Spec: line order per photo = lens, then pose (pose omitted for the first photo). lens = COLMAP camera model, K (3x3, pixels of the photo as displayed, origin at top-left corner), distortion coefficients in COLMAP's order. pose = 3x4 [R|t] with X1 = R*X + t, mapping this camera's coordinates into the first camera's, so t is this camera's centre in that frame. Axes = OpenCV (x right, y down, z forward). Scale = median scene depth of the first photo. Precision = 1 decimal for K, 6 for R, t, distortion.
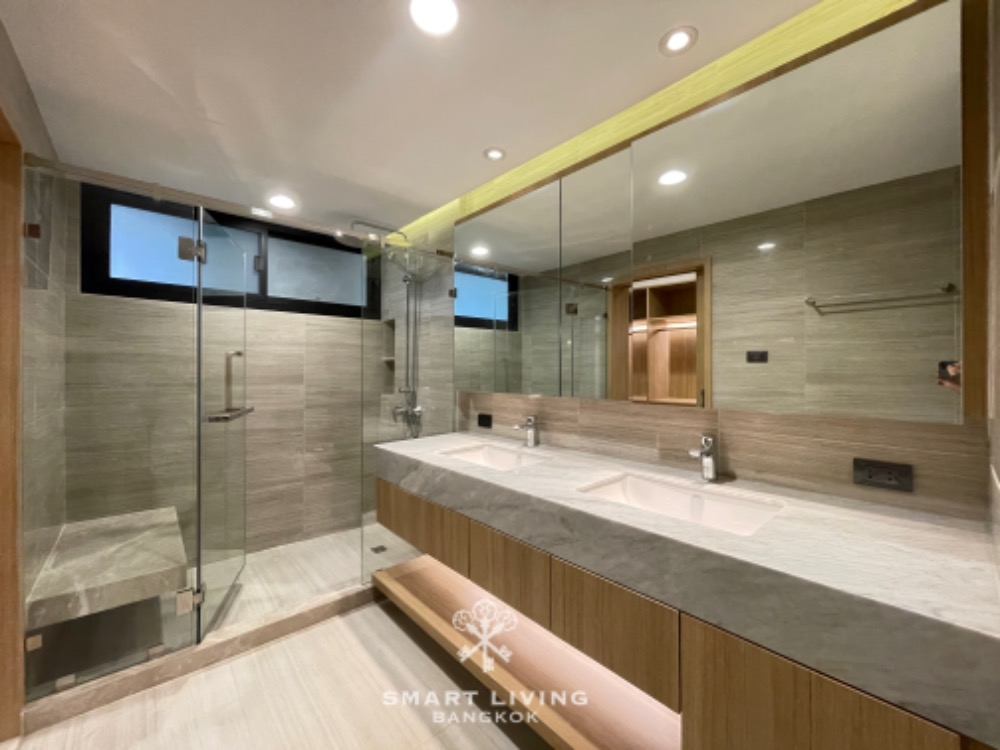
lens RADIAL K [[409.5, 0, 497.3], [0, 409.5, 370.5], [0, 0, 1]] dist [-0.002307, -0.000443]
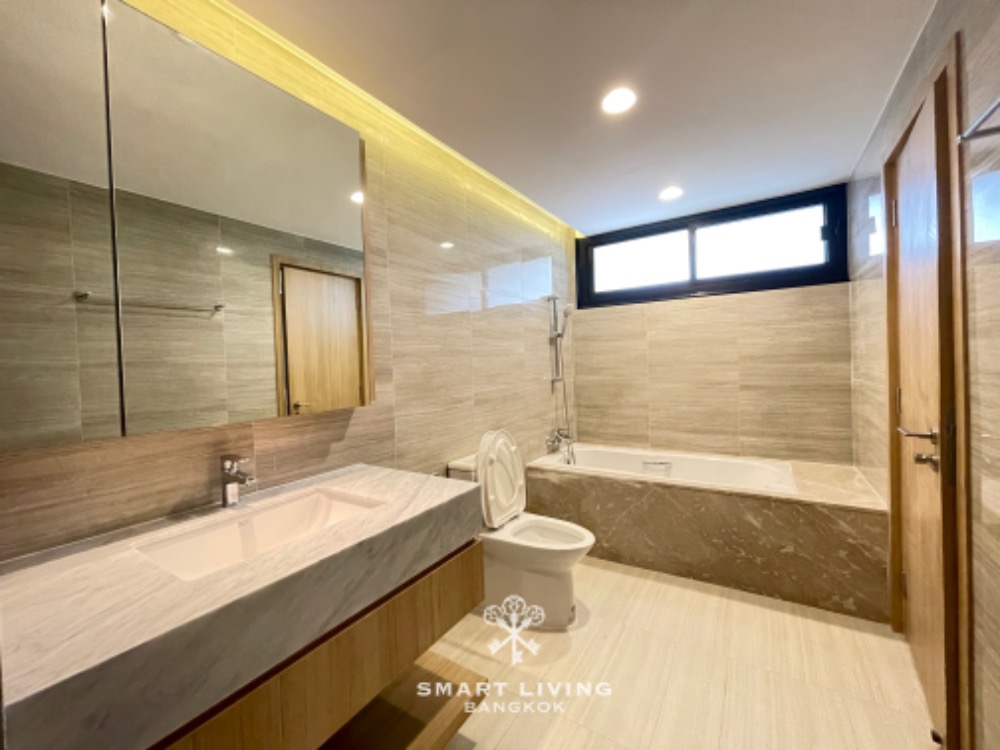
lens RADIAL K [[409.5, 0, 497.3], [0, 409.5, 370.5], [0, 0, 1]] dist [-0.002307, -0.000443]
pose [[0.277483, -0.003223, -0.960725, 0.295455], [0.053678, 0.998484, 0.012154, 0.008742], [0.959230, -0.054942, 0.277235, 0.217633]]
